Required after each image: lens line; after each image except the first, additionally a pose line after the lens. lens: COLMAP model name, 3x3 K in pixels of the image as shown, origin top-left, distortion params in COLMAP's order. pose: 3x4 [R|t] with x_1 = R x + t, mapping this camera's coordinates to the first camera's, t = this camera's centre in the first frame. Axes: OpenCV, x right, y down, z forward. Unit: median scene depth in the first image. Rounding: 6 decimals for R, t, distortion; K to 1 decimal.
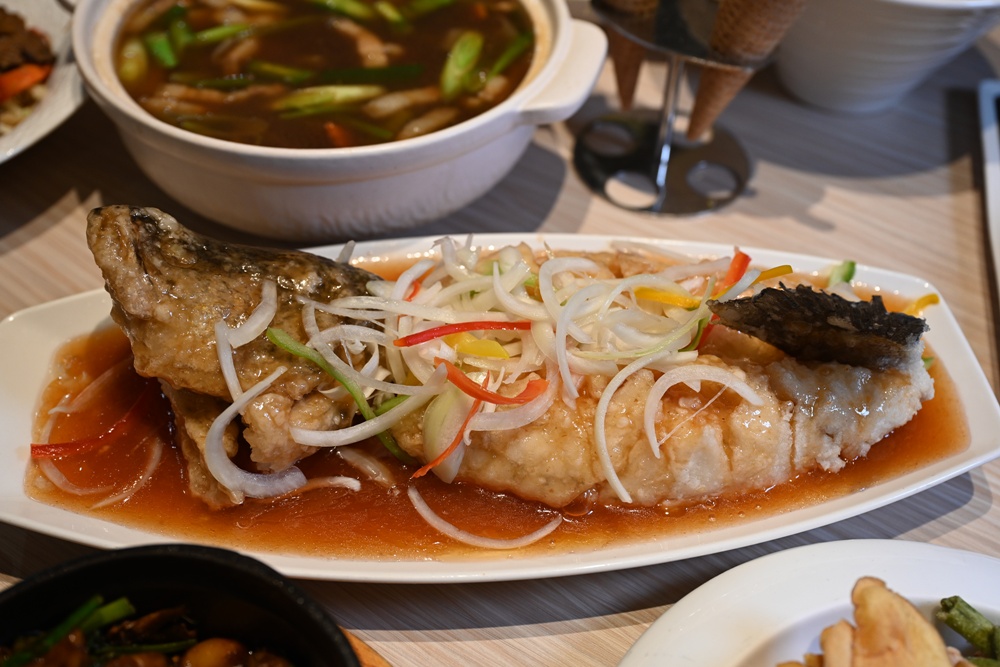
lens RADIAL K [[1074.3, 0, 500.9], [0, 1074.3, 327.8], [0, 0, 1]] dist [0.009097, 0.000000]
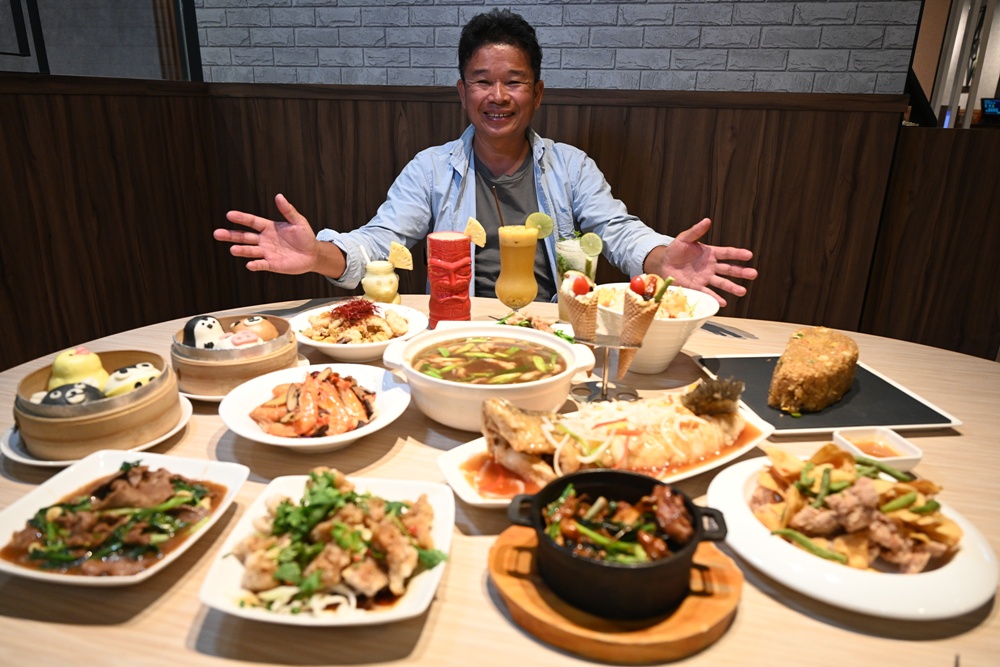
lens RADIAL K [[649.4, 0, 506.0], [0, 649.4, 337.4], [0, 0, 1]] dist [-0.003597, -0.001502]
pose [[0.940617, -0.132516, 0.312537, -0.814579], [0.256758, 0.879983, -0.399631, 0.434413], [-0.222070, 0.456146, 0.861752, -0.567199]]
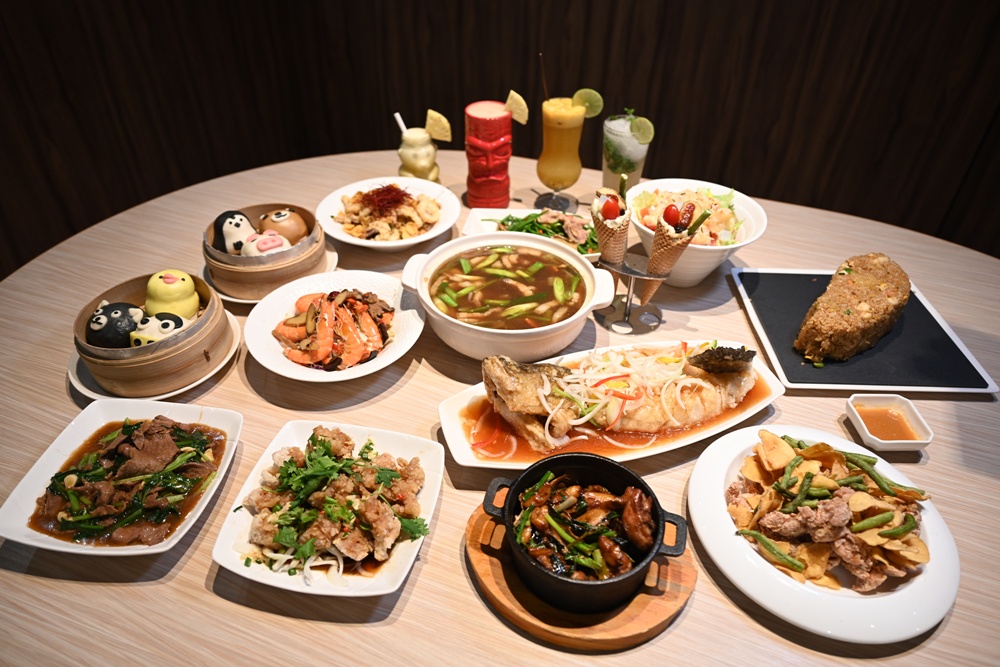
lens RADIAL K [[649.4, 0, 505.5], [0, 649.4, 335.2], [0, 0, 1]] dist [-0.003597, -0.001502]
pose [[0.976855, -0.144500, 0.157714, -0.572480], [0.164052, 0.979260, -0.118901, 0.046117], [-0.137262, 0.142023, 0.980300, -0.721399]]
